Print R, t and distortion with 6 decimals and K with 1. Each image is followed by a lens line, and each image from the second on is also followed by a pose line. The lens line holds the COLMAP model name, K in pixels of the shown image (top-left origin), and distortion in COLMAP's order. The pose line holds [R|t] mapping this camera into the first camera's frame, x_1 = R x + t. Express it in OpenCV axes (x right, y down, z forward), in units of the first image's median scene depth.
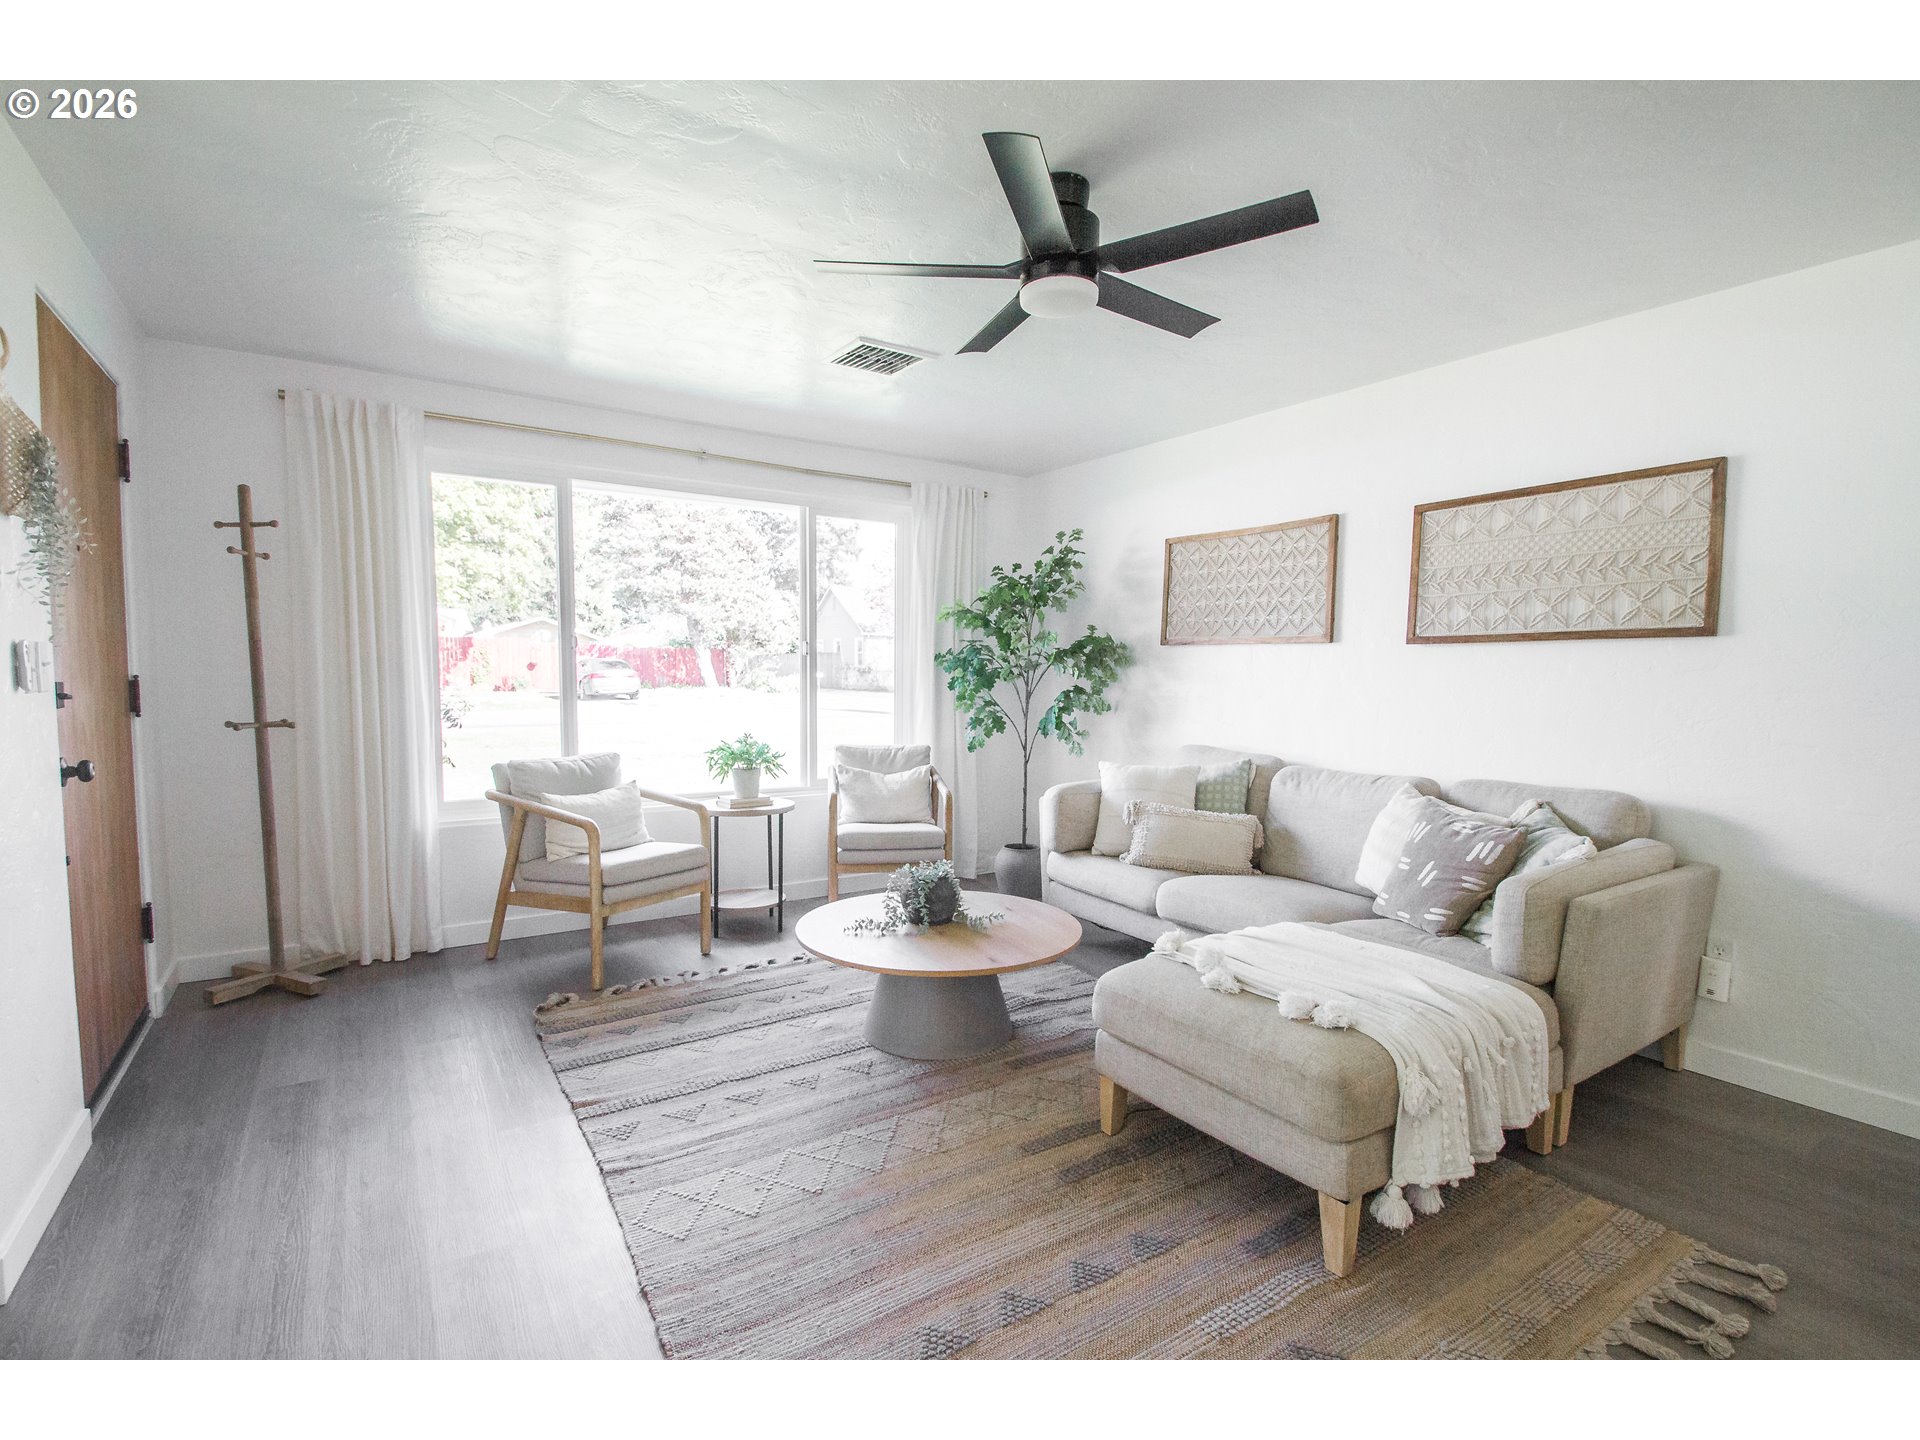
lens RADIAL K [[881.7, 0, 946.4], [0, 881.7, 736.9], [0, 0, 1]] dist [0.007438, -0.012626]
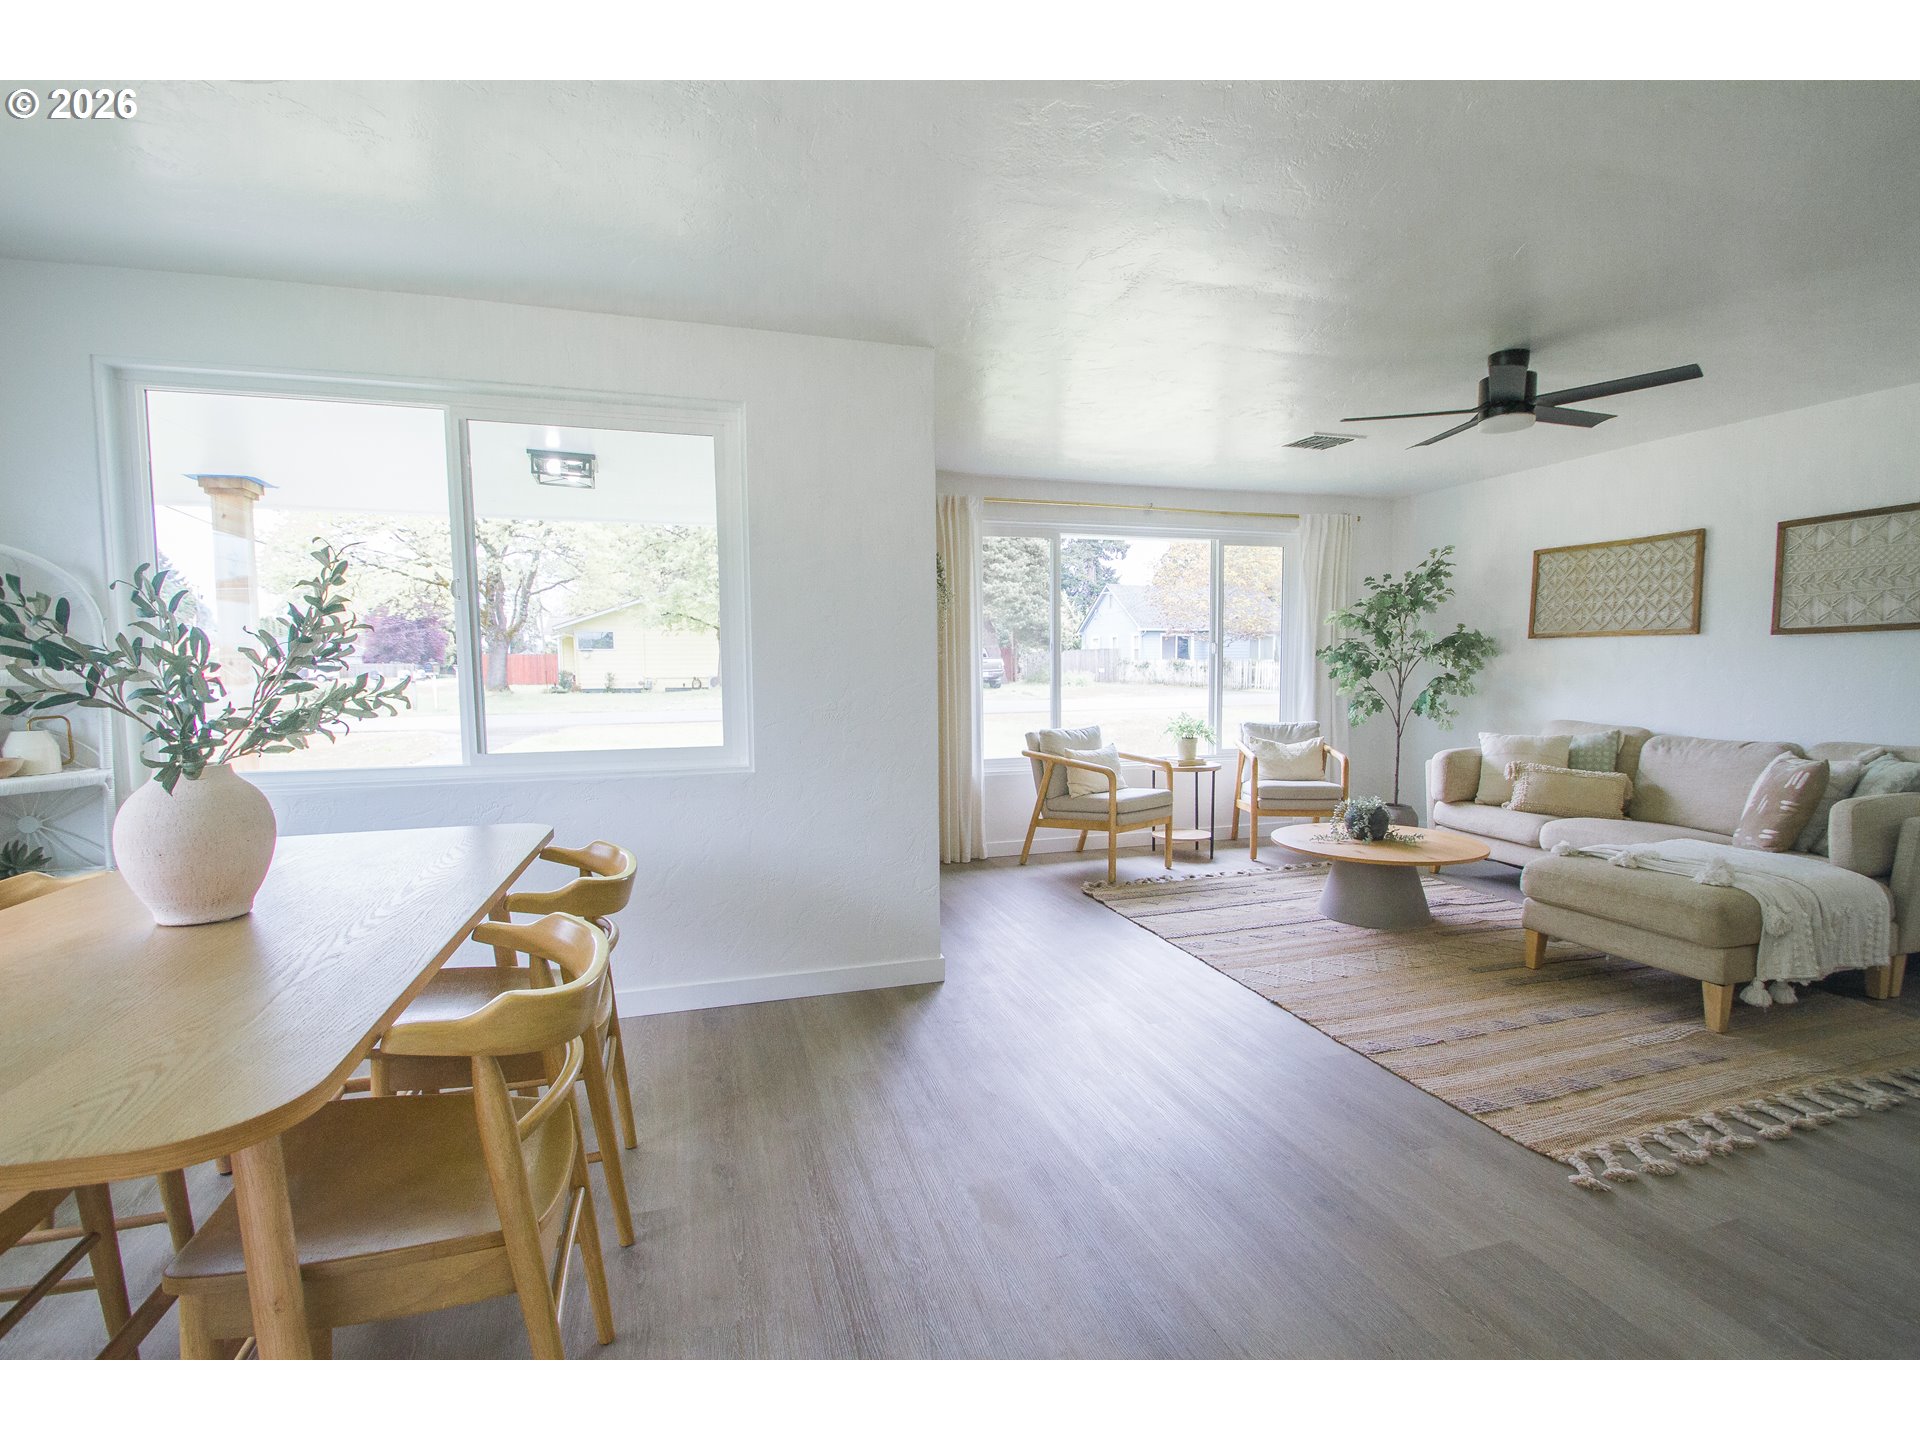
lens RADIAL K [[881.7, 0, 948.5], [0, 881.7, 738.9], [0, 0, 1]] dist [0.007438, -0.012626]
pose [[0.963377, 0.002725, -0.268136, -0.256750], [-0.000701, 0.999971, 0.007642, 0.032617], [0.268149, -0.007174, 0.963351, -0.493784]]
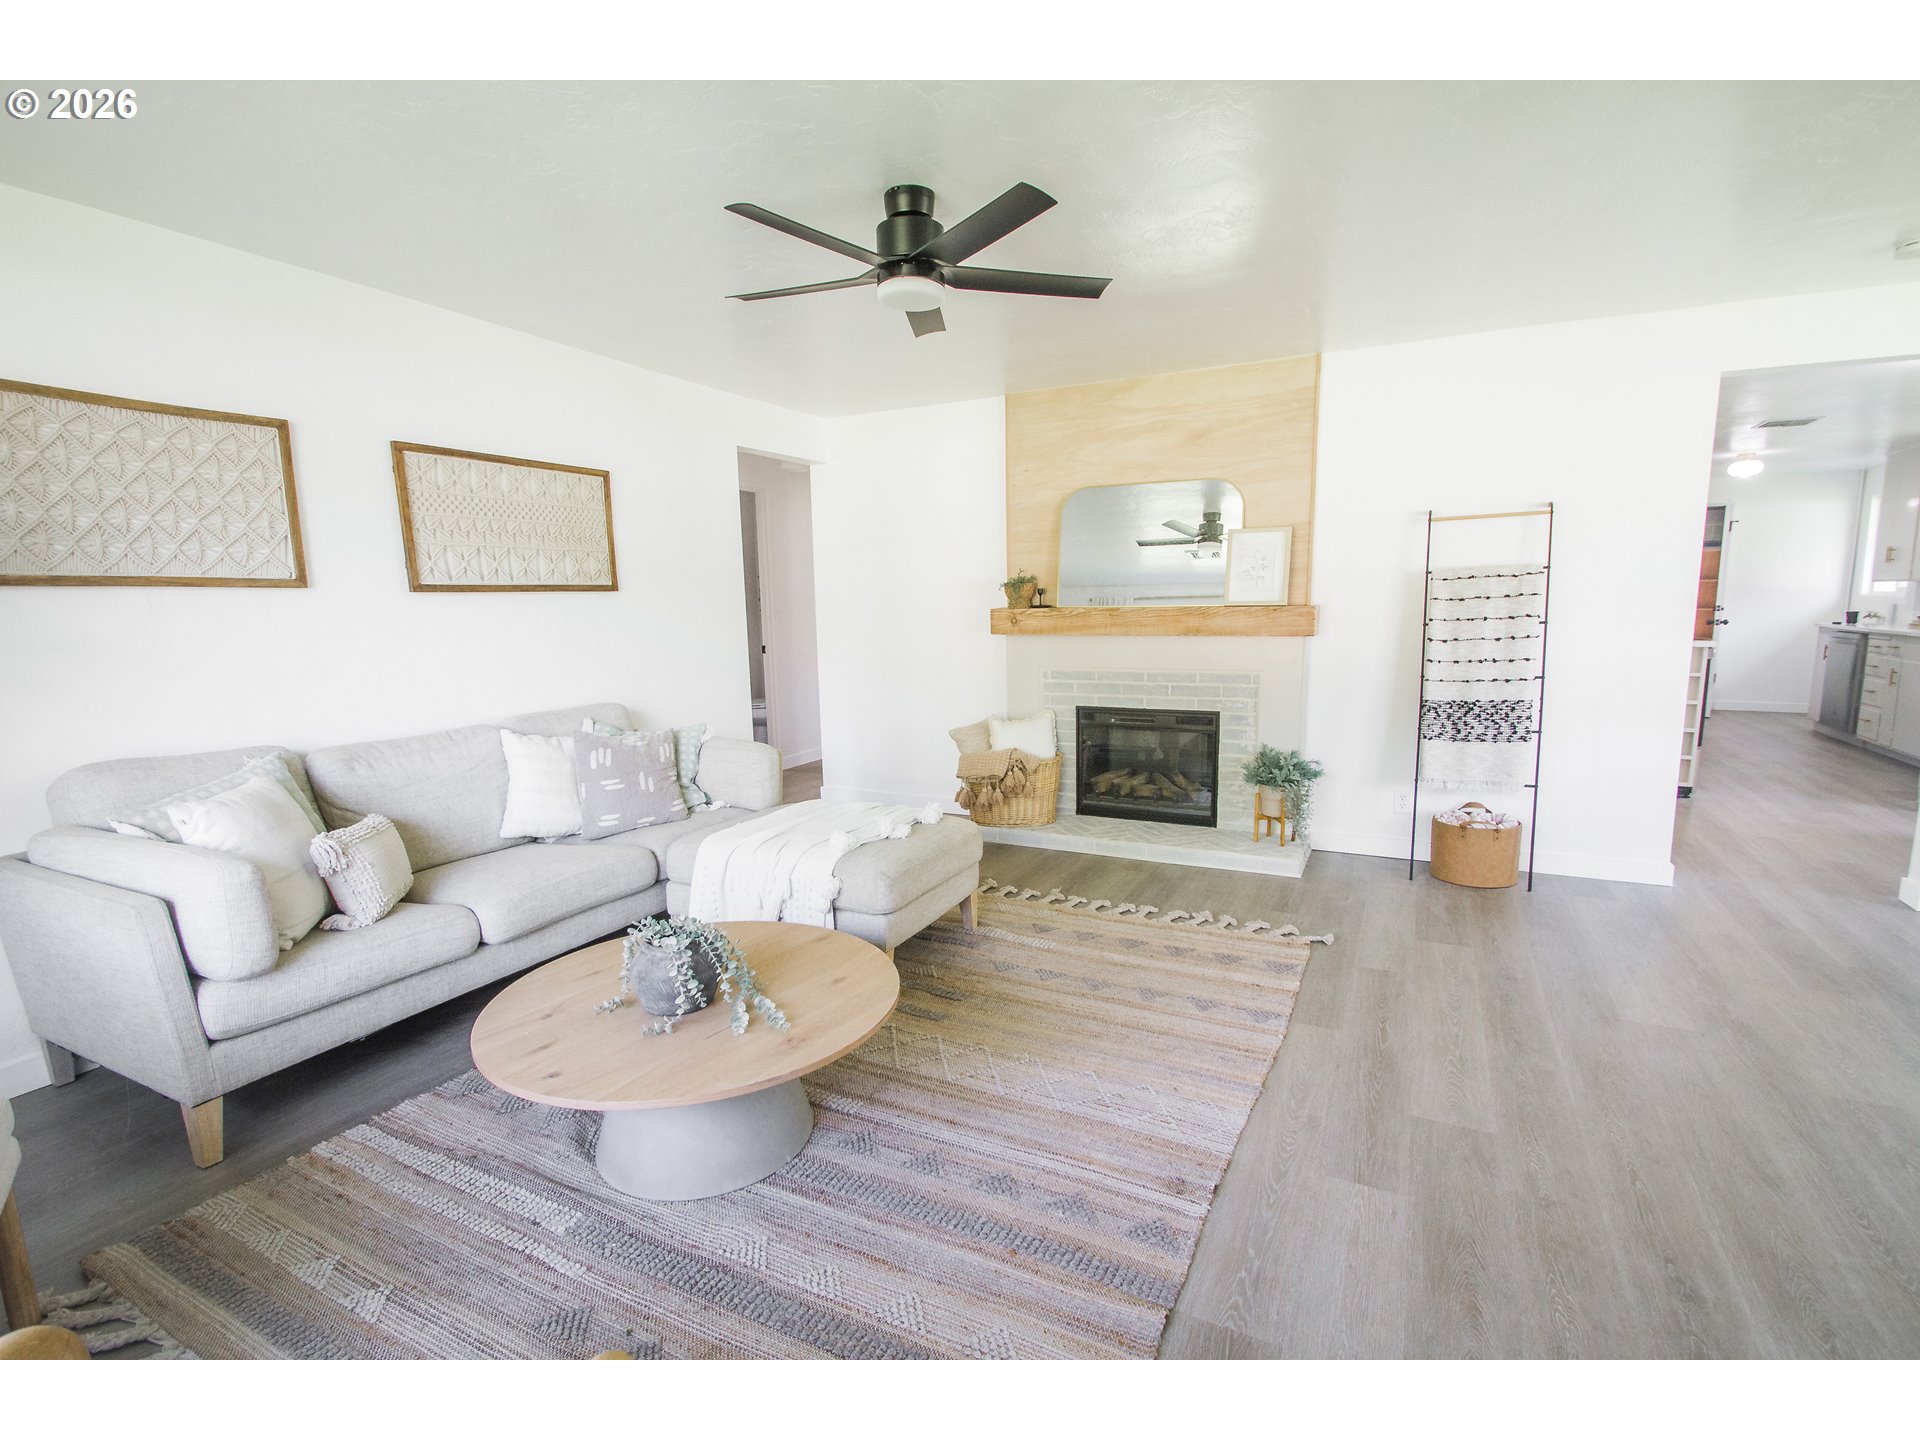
lens RADIAL K [[881.7, 0, 992.3], [0, 881.7, 742.5], [0, 0, 1]] dist [0.007438, -0.012626]
pose [[-0.519634, -0.133503, 0.843894, -0.604962], [0.077806, 0.976218, 0.202347, -0.092260], [-0.850839, 0.170806, -0.496889, 0.974918]]
